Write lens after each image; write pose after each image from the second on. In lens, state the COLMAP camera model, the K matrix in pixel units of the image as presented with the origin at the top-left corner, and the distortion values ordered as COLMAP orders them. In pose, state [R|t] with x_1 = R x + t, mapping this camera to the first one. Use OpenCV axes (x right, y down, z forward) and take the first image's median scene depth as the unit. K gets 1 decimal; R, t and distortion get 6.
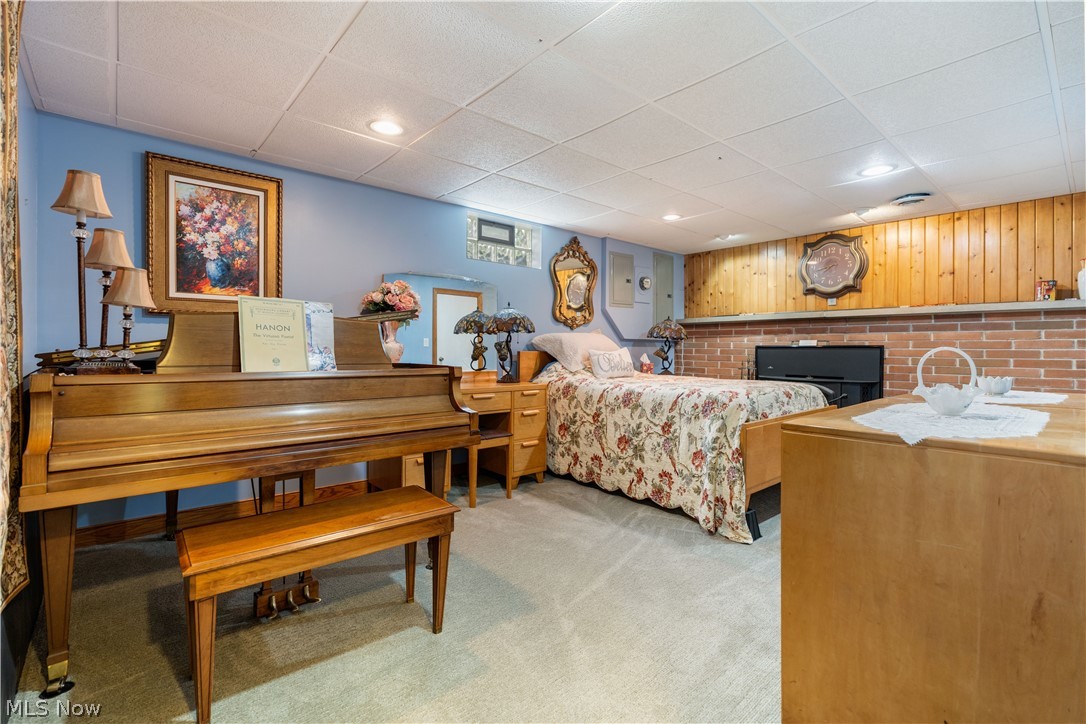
lens RADIAL K [[491.2, 0, 544.1], [0, 491.2, 357.0], [0, 0, 1]] dist [0.000829, -0.000216]
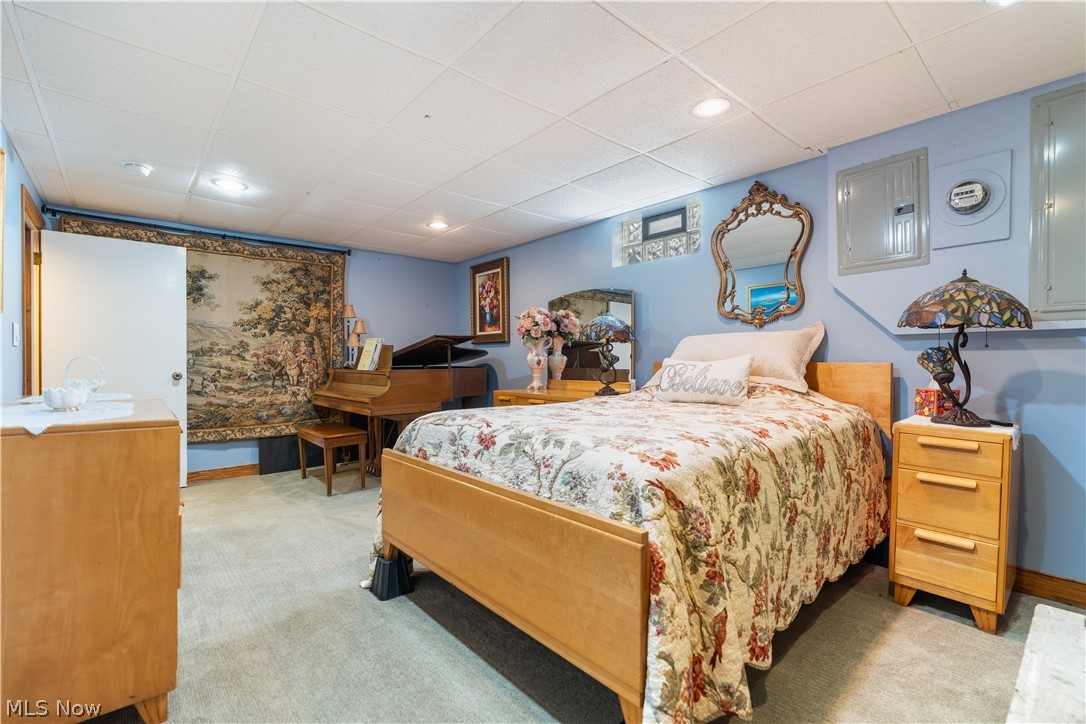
lens RADIAL K [[491.2, 0, 544.2], [0, 491.2, 362.7], [0, 0, 1]] dist [0.000829, -0.000216]
pose [[-0.004549, 0.000752, -0.999989, 0.899938], [-0.008497, 0.999964, 0.000791, -0.008806], [0.999954, 0.008501, -0.004542, 0.925566]]
